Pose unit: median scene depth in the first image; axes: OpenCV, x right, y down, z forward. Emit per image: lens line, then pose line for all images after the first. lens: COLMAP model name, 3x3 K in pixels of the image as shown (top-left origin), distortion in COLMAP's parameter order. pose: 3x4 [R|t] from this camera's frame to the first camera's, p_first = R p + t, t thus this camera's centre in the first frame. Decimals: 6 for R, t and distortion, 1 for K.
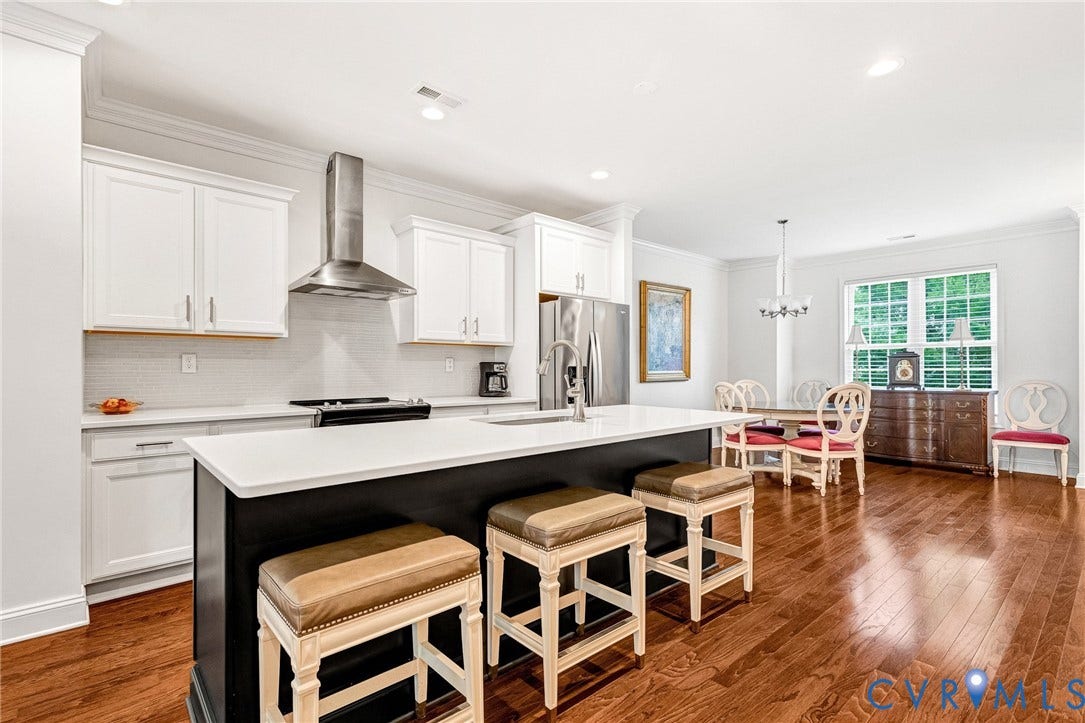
lens RADIAL K [[517.4, 0, 538.0], [0, 517.4, 367.1], [0, 0, 1]] dist [0.015721, -0.003879]
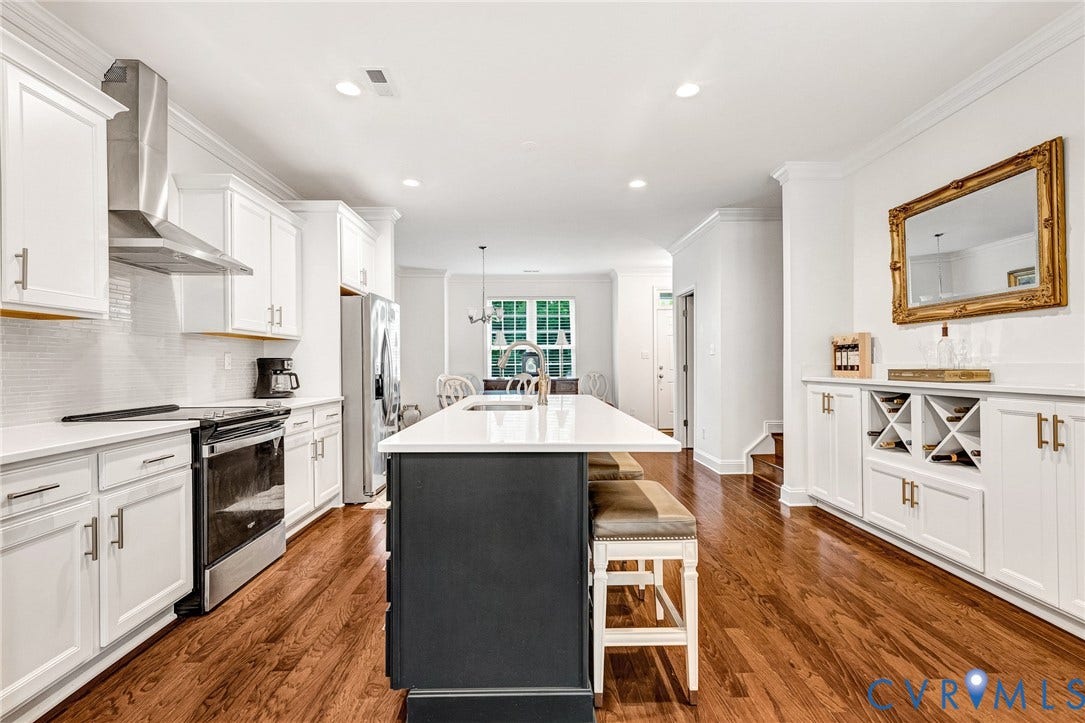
lens RADIAL K [[517.4, 0, 545.4], [0, 517.4, 363.2], [0, 0, 1]] dist [0.015721, -0.003879]
pose [[0.641757, -0.003430, 0.766900, -0.402165], [0.005380, 0.999986, -0.000029, 0.001417], [-0.766889, 0.004144, 0.641767, 0.080801]]
